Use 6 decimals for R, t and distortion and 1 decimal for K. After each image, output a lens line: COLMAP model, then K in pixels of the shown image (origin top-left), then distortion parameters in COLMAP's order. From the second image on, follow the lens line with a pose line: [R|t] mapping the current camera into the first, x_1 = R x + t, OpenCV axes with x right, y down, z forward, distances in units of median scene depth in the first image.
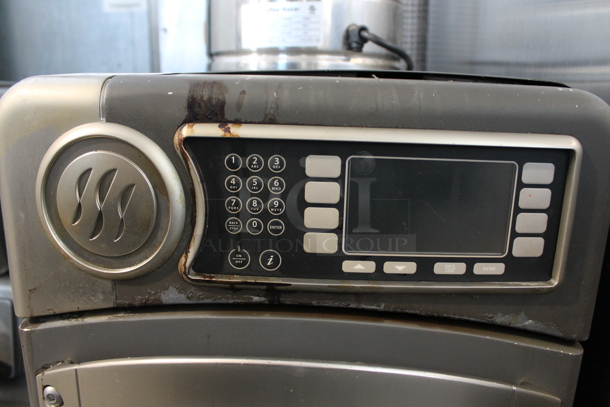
lens RADIAL K [[500.5, 0, 306.4], [0, 500.5, 207.0], [0, 0, 1]] dist [-0.144305, 0.078022]
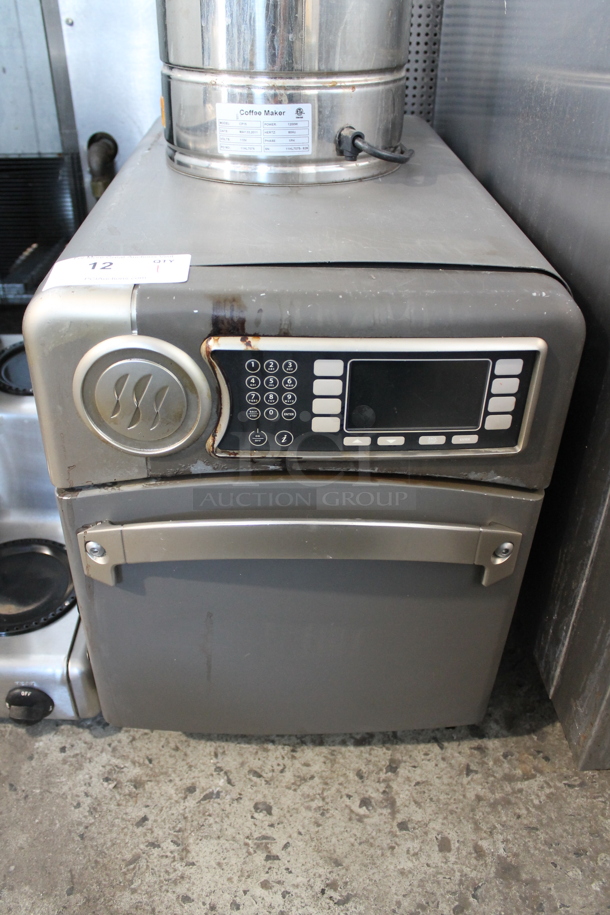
lens RADIAL K [[750.8, 0, 300.0], [0, 750.8, 451.1], [0, 0, 1]] dist [-0.144305, 0.078022]
pose [[0.998052, -0.037254, 0.050041, -0.125943], [0.017695, 0.938231, 0.345556, -0.491321], [-0.059823, -0.343998, 0.937063, -0.710313]]
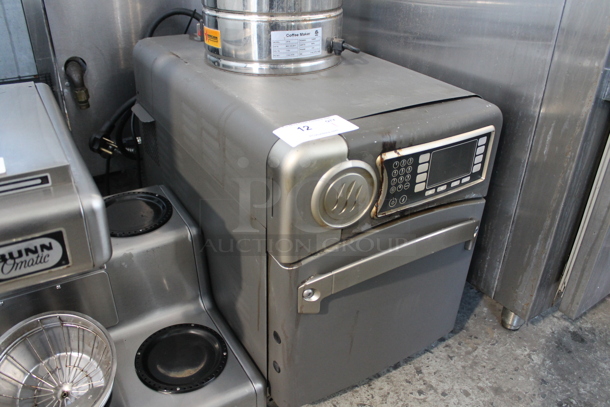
lens RADIAL K [[500.5, 0, 306.7], [0, 500.5, 202.4], [0, 0, 1]] dist [-0.144305, 0.078022]
pose [[0.831371, -0.272893, 0.484099, -1.583364], [0.122166, 0.939562, 0.319841, -0.683154], [-0.542123, -0.206766, 0.814463, -0.657167]]
